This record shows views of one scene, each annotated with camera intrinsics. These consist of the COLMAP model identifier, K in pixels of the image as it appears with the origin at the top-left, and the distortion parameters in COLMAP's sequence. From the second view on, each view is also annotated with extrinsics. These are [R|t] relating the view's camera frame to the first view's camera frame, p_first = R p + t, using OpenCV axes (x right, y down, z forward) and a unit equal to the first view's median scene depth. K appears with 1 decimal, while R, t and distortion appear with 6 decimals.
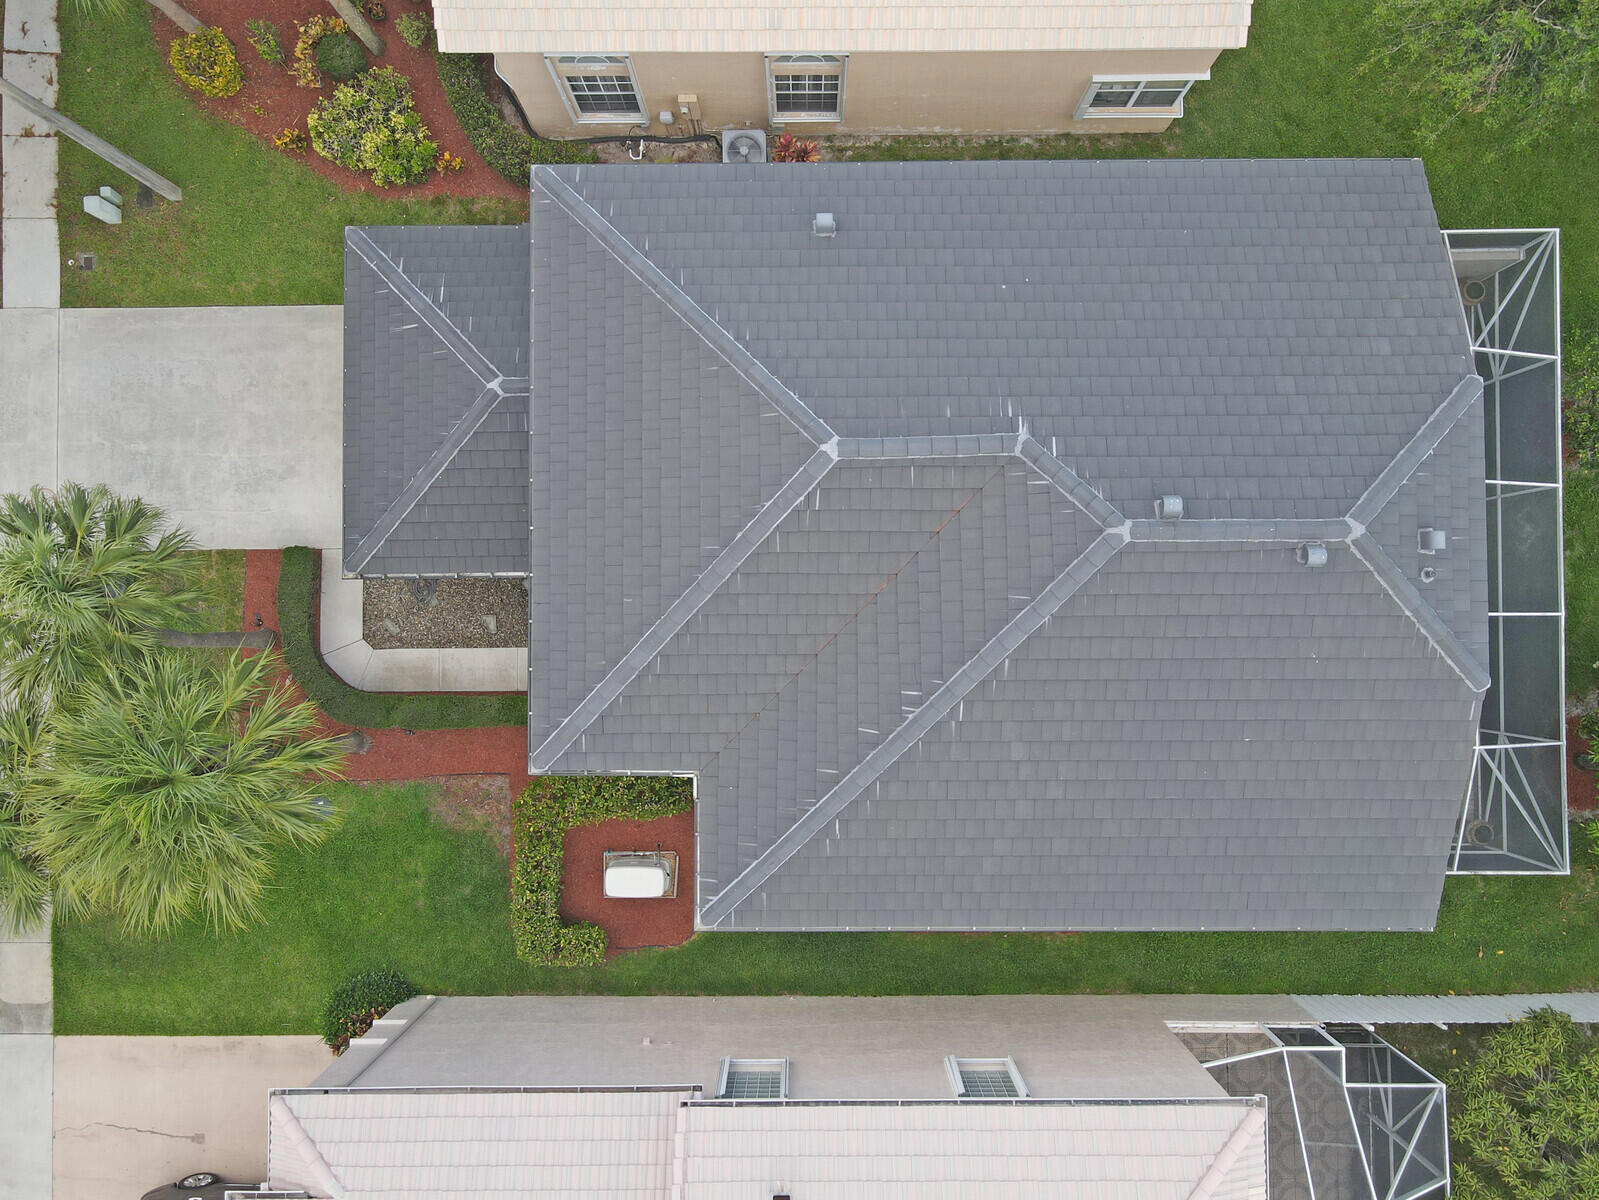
lens RADIAL K [[1179.3, 0, 799.5], [0, 1179.3, 600.0], [0, 0, 1]] dist [0.028119, 0.005412]
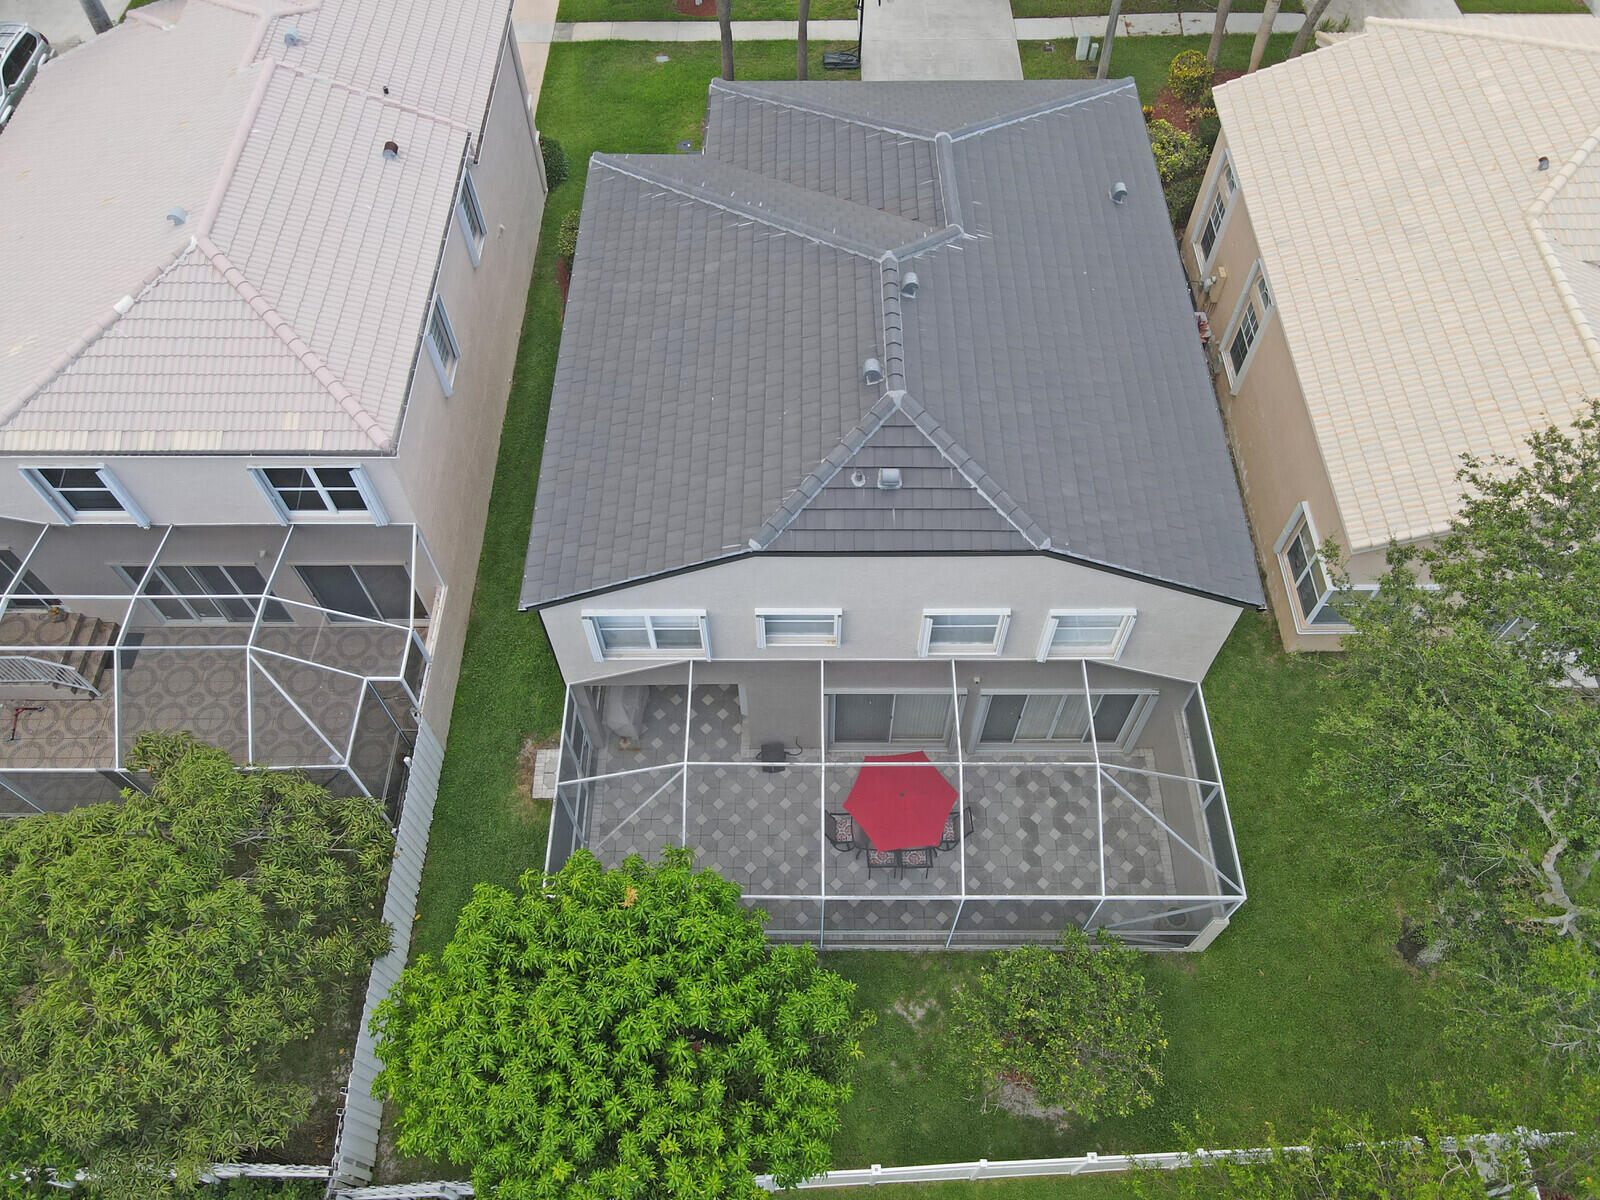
lens RADIAL K [[1180.0, 0, 800.0], [0, 1180.0, 600.0], [0, 0, 1]] dist [0.028119, 0.005412]
pose [[-0.014900, 0.851402, -0.524303, 0.933143], [-0.999417, 0.003423, 0.033961, -0.004661], [0.030709, 0.524503, 0.850854, 0.100623]]
